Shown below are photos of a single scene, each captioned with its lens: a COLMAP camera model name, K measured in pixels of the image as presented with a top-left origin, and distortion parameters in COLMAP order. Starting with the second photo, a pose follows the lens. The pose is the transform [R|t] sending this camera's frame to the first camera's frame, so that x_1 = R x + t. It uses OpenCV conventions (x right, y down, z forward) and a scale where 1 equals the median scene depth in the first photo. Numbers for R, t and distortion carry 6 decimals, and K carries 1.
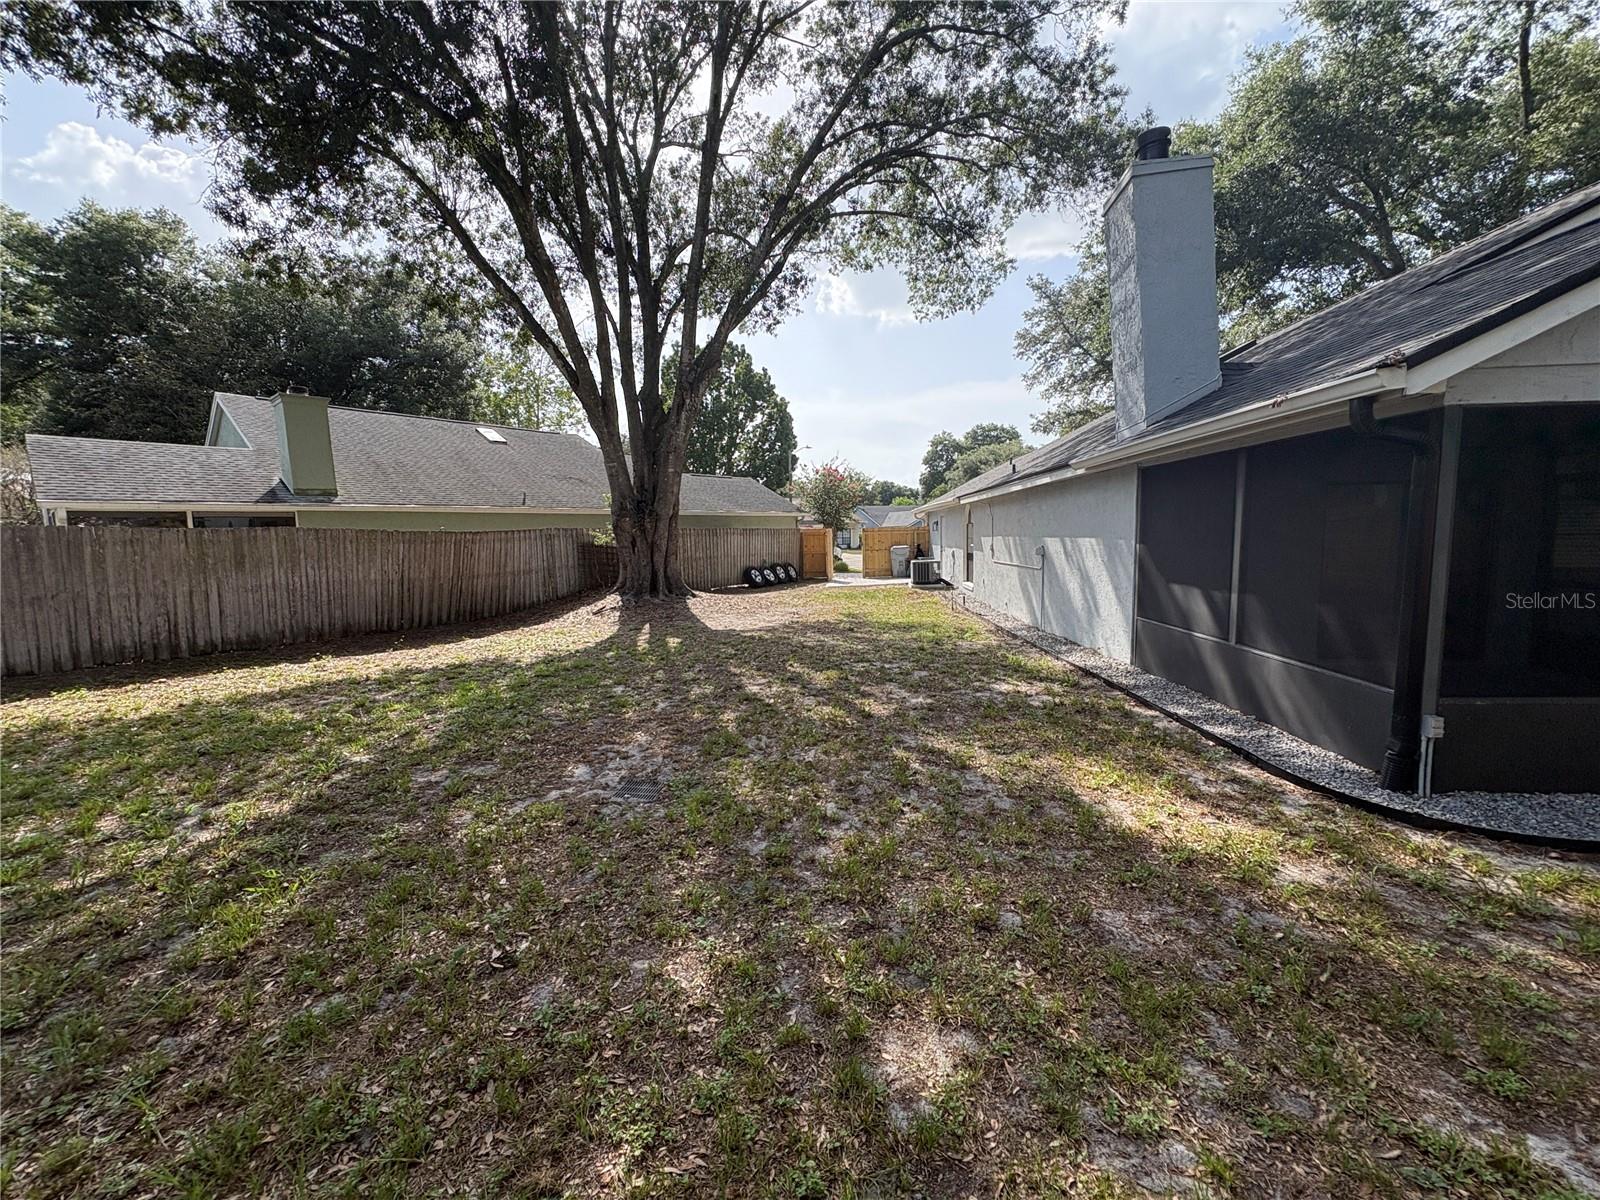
lens RADIAL K [[639.2, 0, 800.0], [0, 639.2, 600.0], [0, 0, 1]] dist [-0.001577, -0.000289]
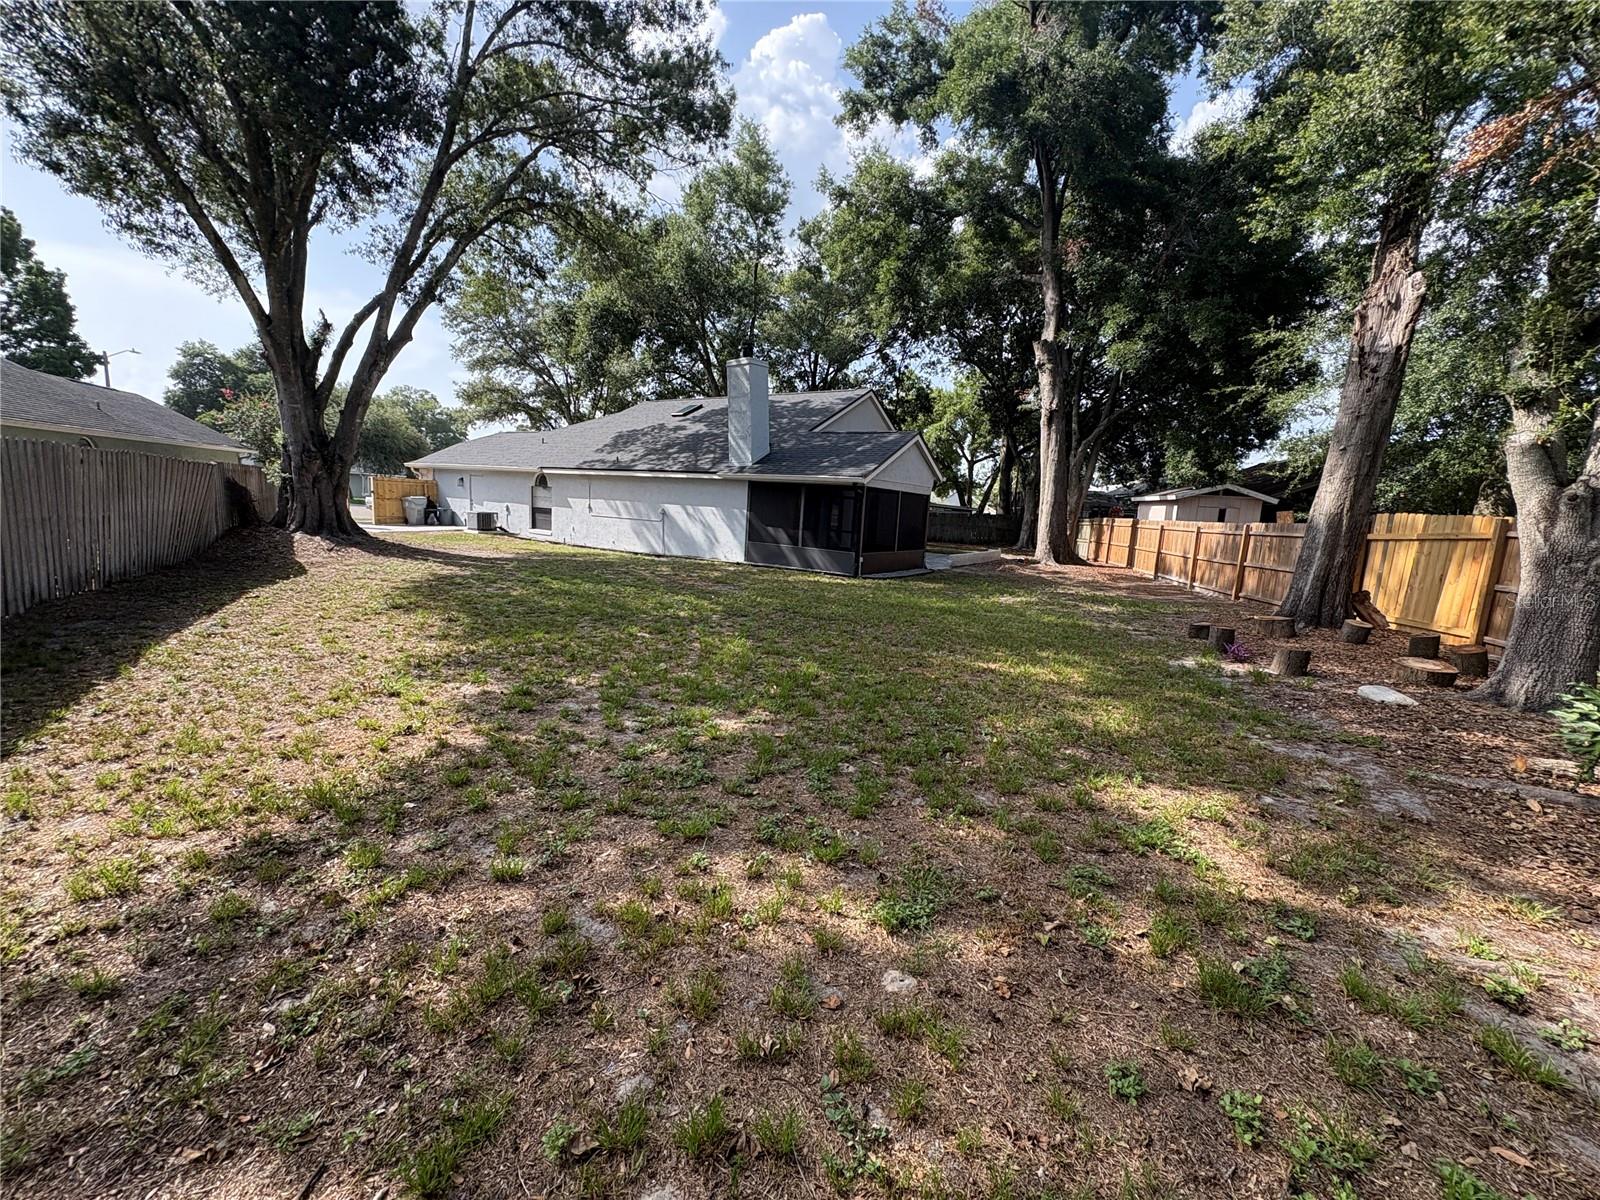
lens RADIAL K [[639.2, 0, 800.0], [0, 639.2, 600.0], [0, 0, 1]] dist [-0.001577, -0.000289]
pose [[0.508769, -0.075510, 0.857585, -1.272282], [0.017856, 0.996857, 0.077179, 0.053687], [-0.860718, -0.023954, 0.508518, -0.371016]]
